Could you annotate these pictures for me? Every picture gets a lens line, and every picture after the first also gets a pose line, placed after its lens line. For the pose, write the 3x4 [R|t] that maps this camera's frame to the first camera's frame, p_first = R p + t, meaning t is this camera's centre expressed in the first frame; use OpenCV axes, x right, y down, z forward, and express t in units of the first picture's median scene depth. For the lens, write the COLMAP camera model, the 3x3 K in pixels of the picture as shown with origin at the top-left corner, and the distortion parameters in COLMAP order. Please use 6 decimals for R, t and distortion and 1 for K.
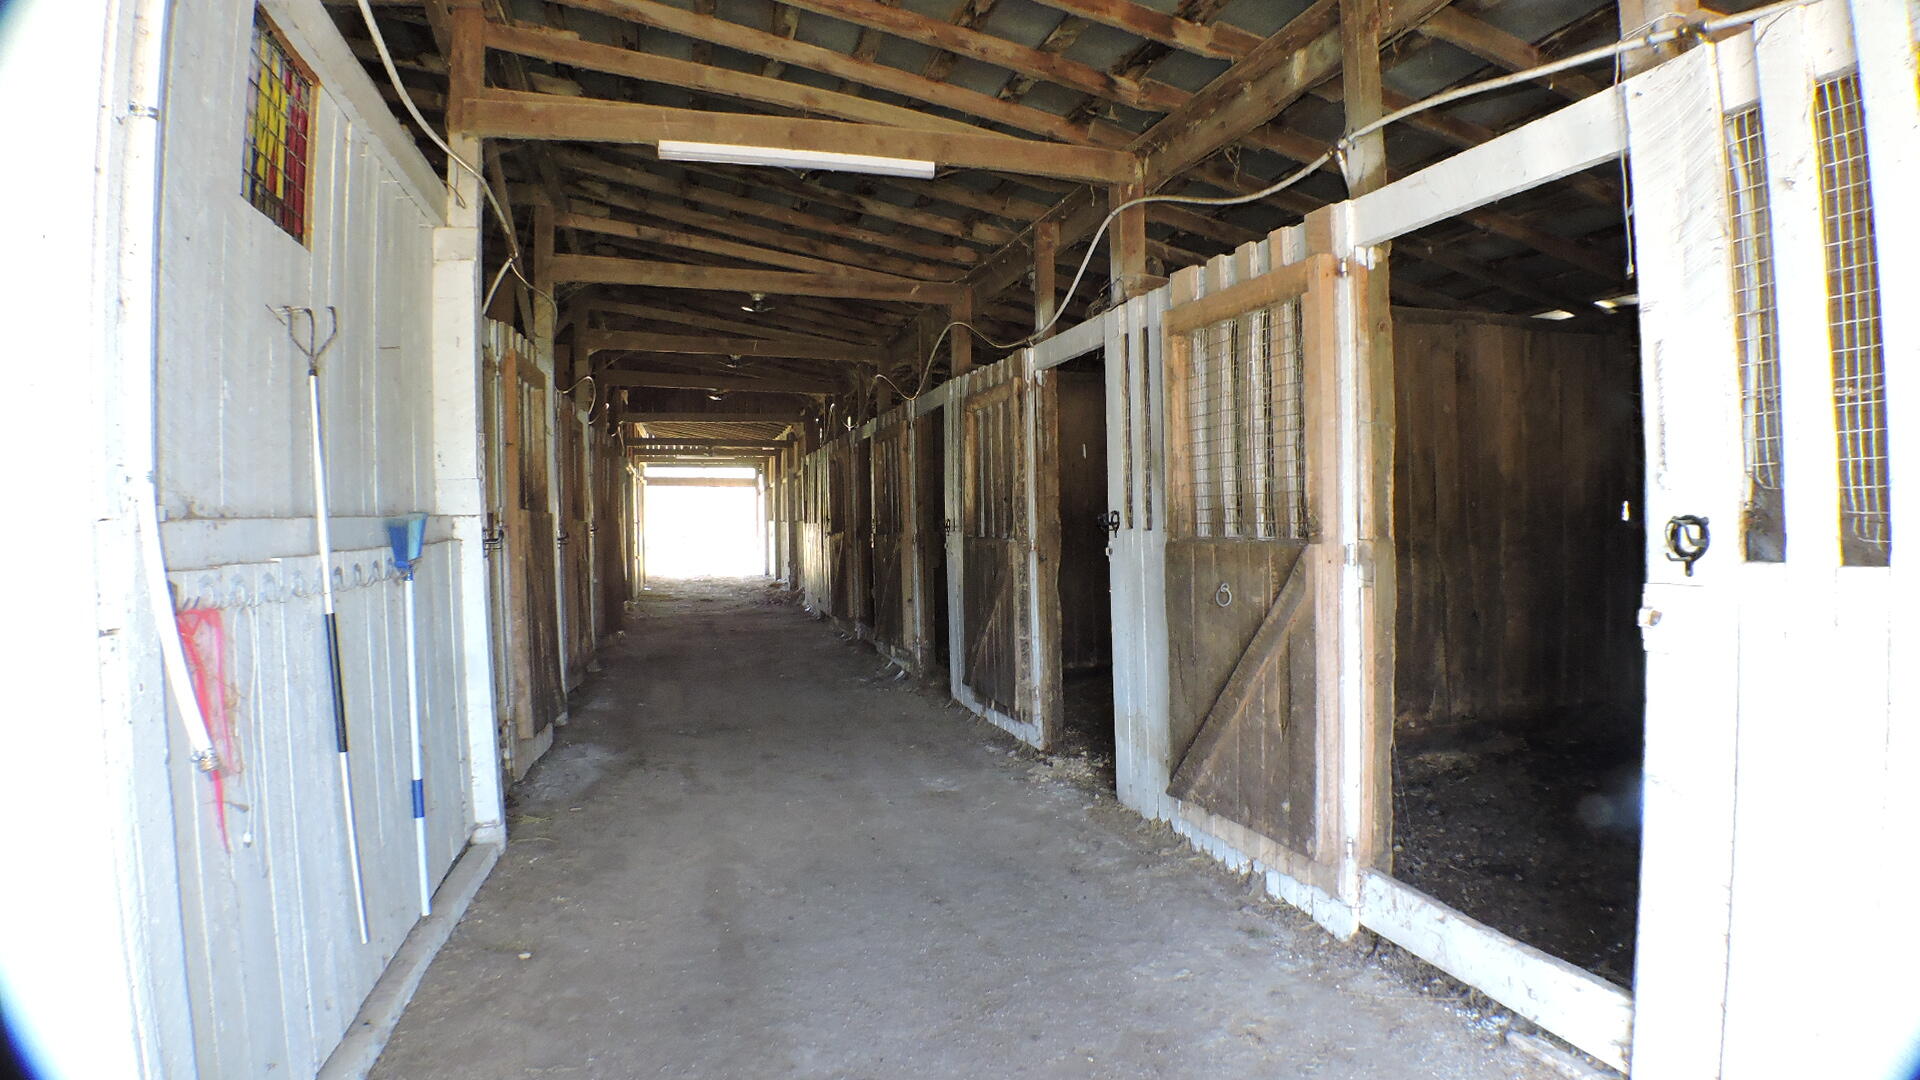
lens RADIAL K [[1062.2, 0, 960.0], [0, 1062.2, 540.0], [0, 0, 1]] dist [-0.141552, 0.024939]
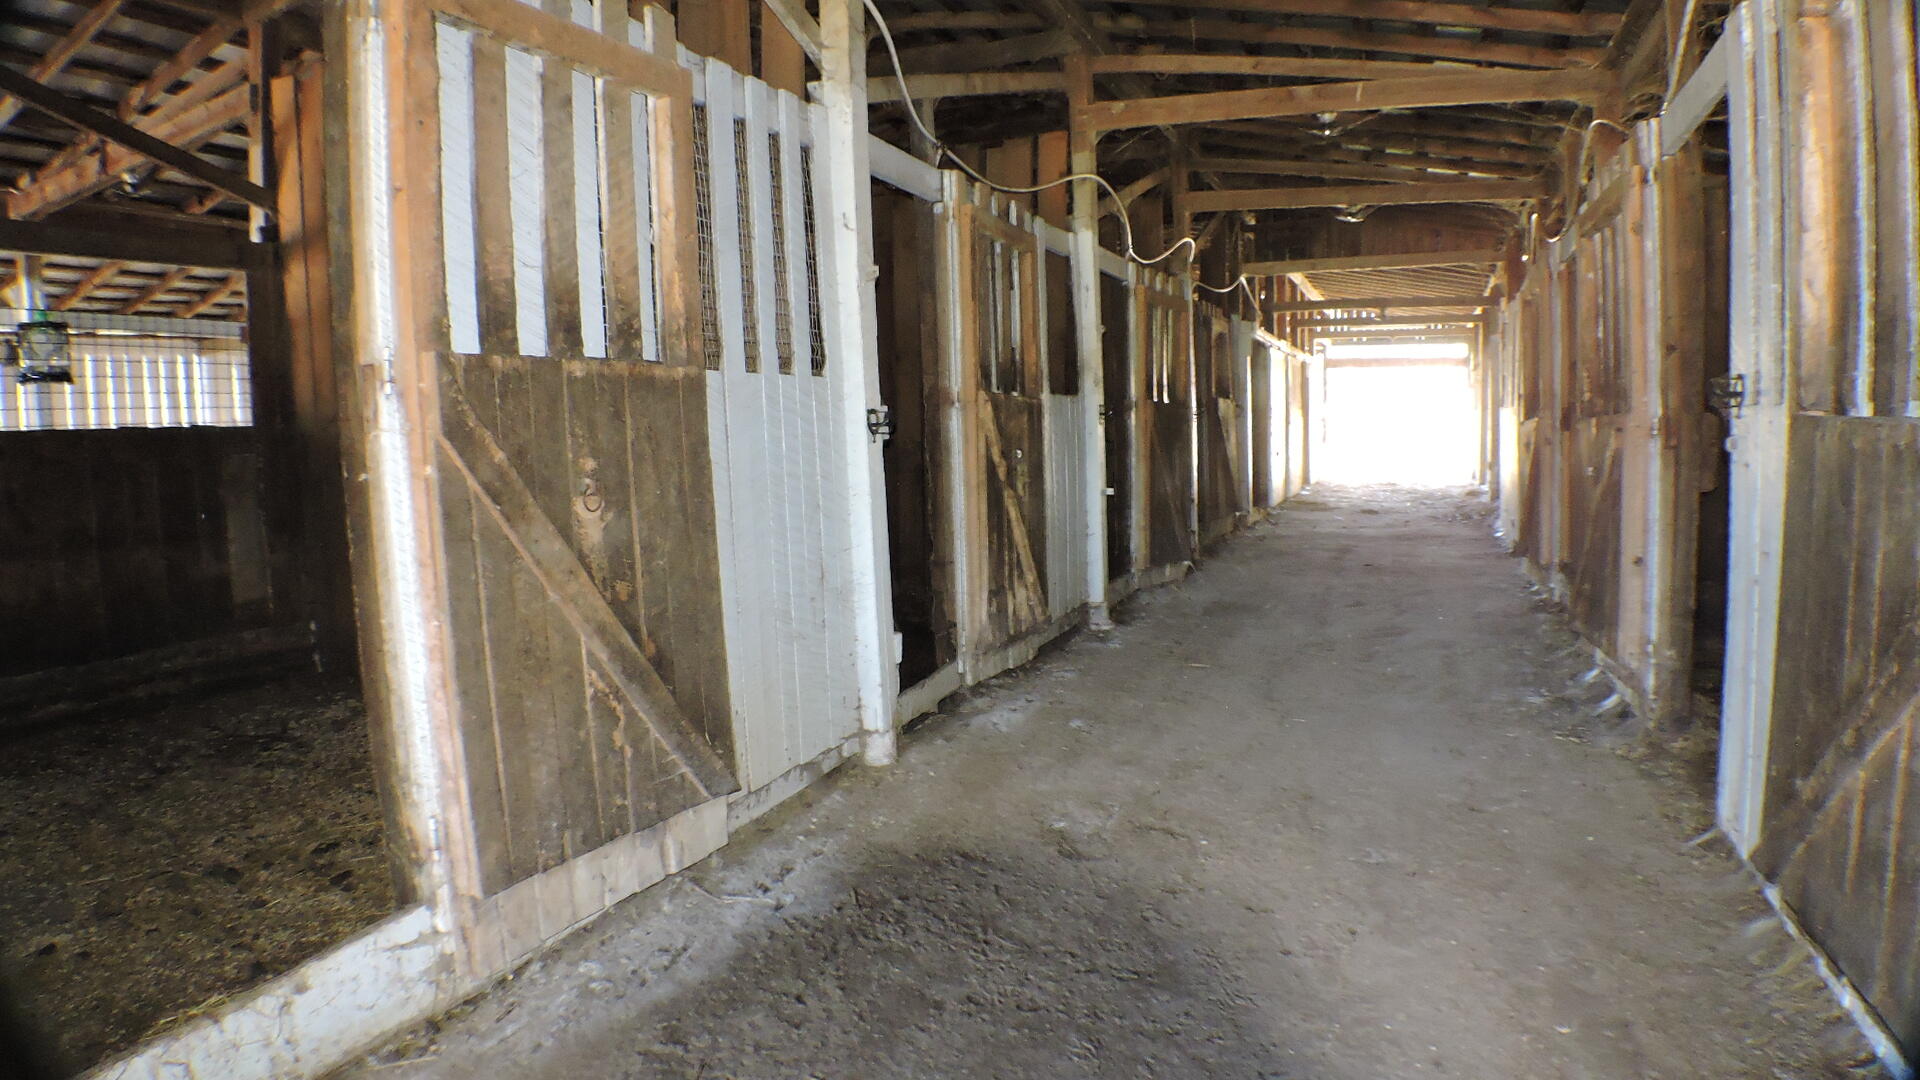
lens RADIAL K [[1062.2, 0, 960.0], [0, 1062.2, 540.0], [0, 0, 1]] dist [-0.141552, 0.024939]
pose [[0.779315, 0.056274, -0.624100, -0.006357], [0.007363, 0.995068, 0.098918, 0.002690], [0.626589, -0.081684, 0.775057, 0.450198]]
